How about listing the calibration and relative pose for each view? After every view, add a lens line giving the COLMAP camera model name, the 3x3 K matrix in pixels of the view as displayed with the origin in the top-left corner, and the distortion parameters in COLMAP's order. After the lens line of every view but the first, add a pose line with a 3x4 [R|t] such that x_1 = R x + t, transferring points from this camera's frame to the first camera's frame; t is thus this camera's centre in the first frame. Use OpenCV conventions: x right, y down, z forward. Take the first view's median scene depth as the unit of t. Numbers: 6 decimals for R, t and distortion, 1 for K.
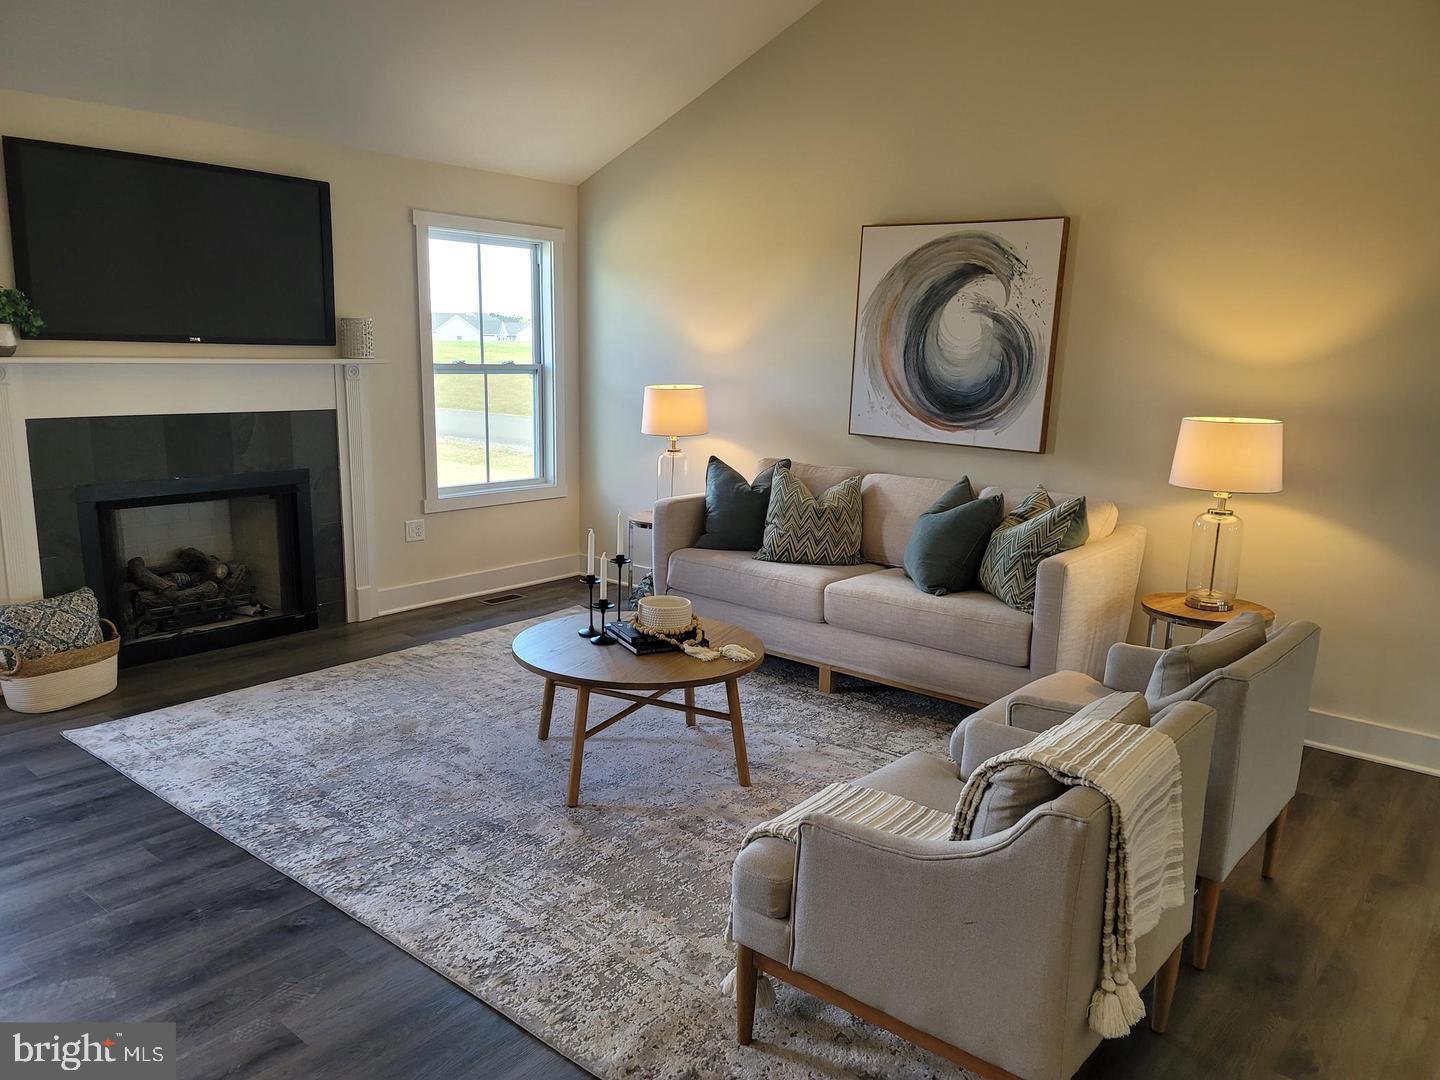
lens RADIAL K [[1046.2, 0, 717.7], [0, 1046.2, 555.7], [0, 0, 1]] dist [0.079107, -0.069111]
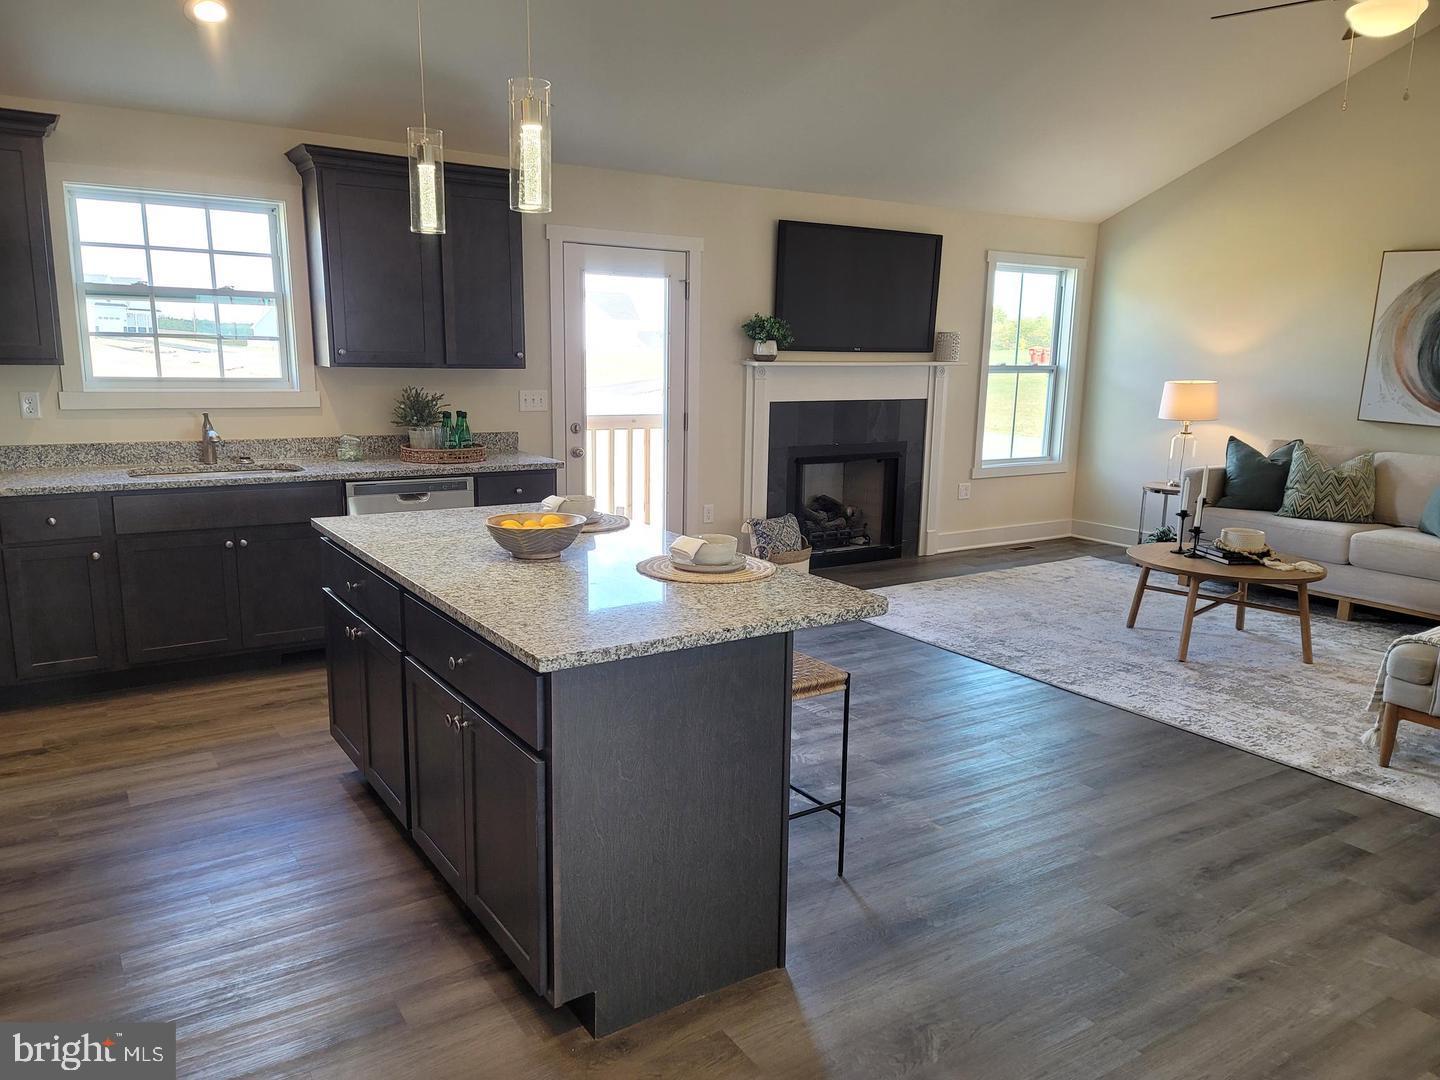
lens RADIAL K [[1046.2, 0, 724.8], [0, 1046.2, 549.3], [0, 0, 1]] dist [0.079107, -0.069111]
pose [[0.957433, 0.051857, -0.283958, -0.228875], [-0.055386, 0.998455, -0.004406, 0.083422], [0.283291, 0.019946, 0.958826, -0.409833]]
